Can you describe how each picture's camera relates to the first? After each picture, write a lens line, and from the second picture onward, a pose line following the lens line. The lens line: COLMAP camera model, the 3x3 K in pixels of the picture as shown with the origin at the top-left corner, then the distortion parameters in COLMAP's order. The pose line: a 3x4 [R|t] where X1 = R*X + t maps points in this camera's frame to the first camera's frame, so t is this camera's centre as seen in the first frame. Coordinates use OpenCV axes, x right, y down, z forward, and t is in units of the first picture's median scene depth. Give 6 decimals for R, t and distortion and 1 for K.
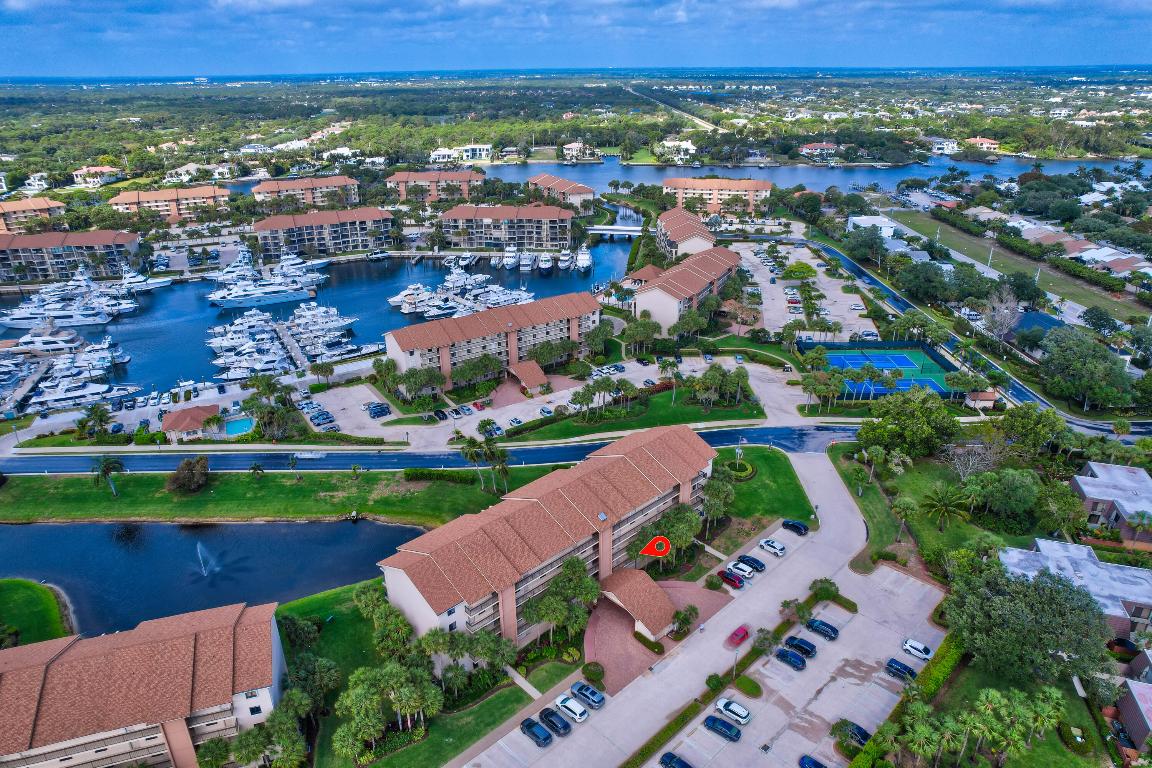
lens RADIAL K [[740.0, 0, 580.6], [0, 740.0, 387.1], [0, 0, 1]] dist [-0.077987, 0.075140]
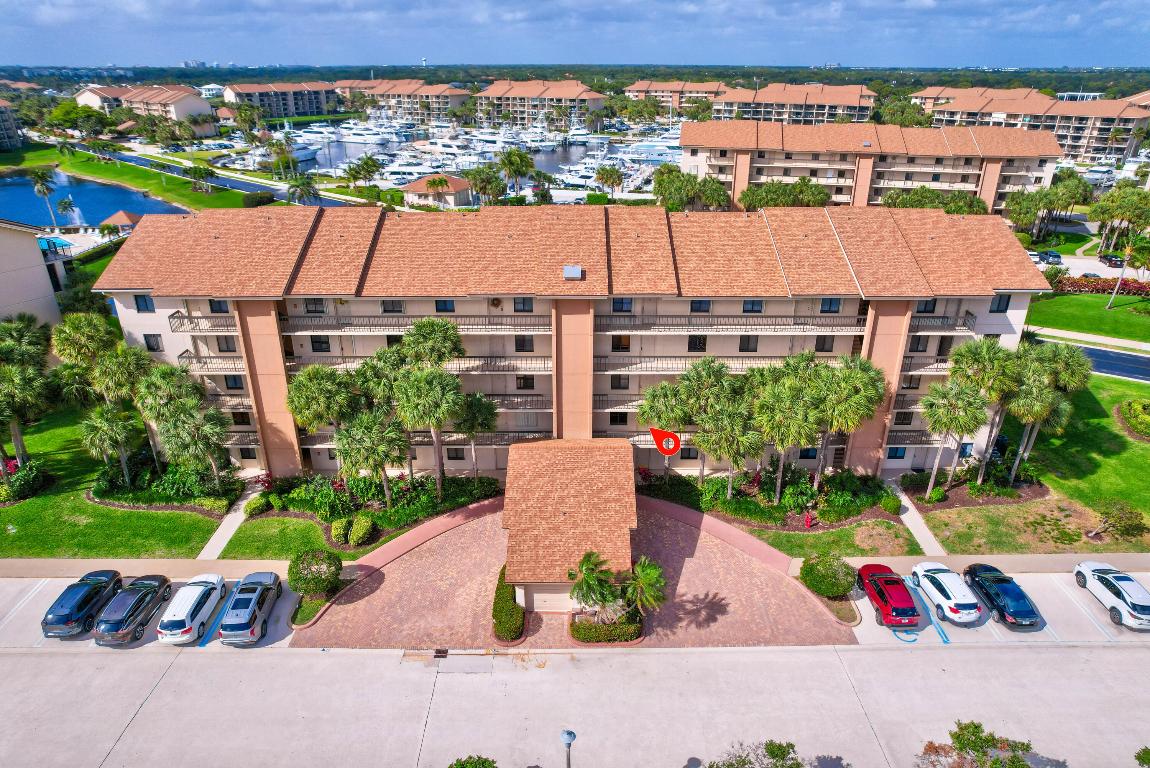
lens RADIAL K [[742.5, 0, 576.4], [0, 742.5, 388.3], [0, 0, 1]] dist [-0.087964, 0.085034]
pose [[0.719379, 0.290417, -0.630993, 0.115394], [-0.285365, 0.951768, 0.112717, 0.072618], [0.633294, 0.098977, 0.767556, 0.267828]]
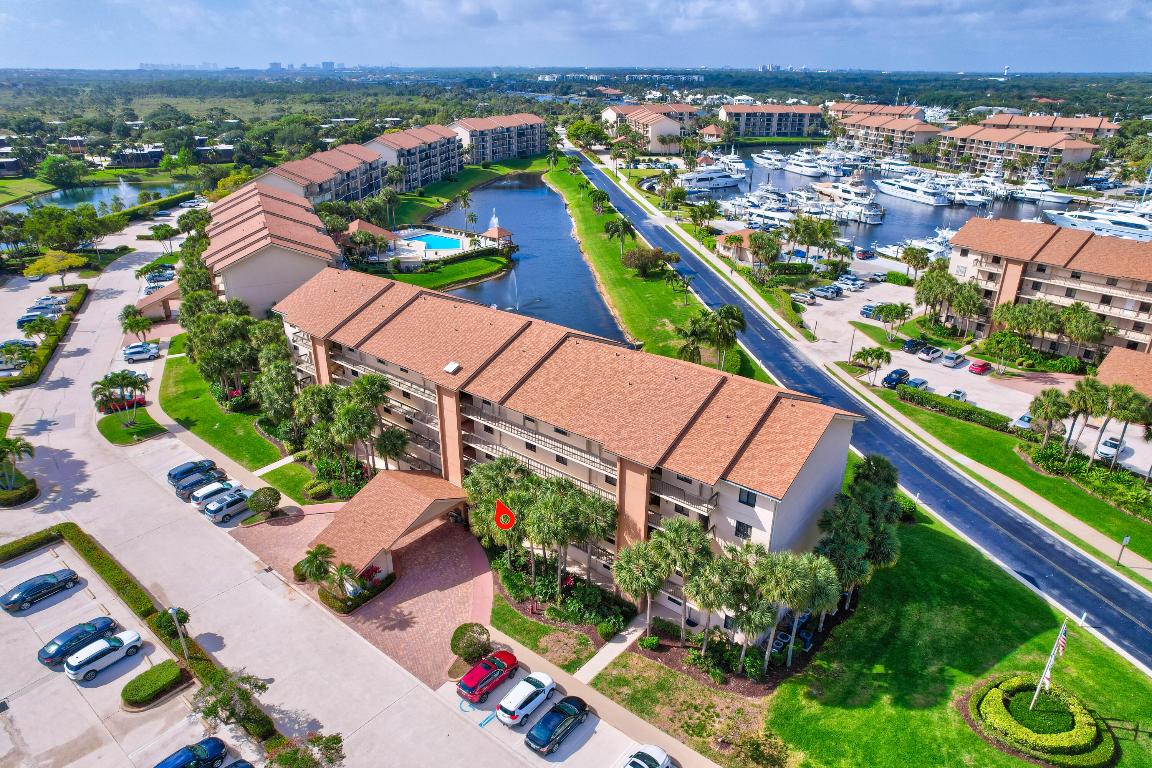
lens RADIAL K [[743.4, 0, 577.9], [0, 743.4, 386.2], [0, 0, 1]] dist [-0.090167, 0.088621]
pose [[0.109058, 0.408399, -0.906265, 0.211843], [-0.405082, 0.850826, 0.334669, -0.014863], [0.907753, 0.330614, 0.258224, 0.361829]]
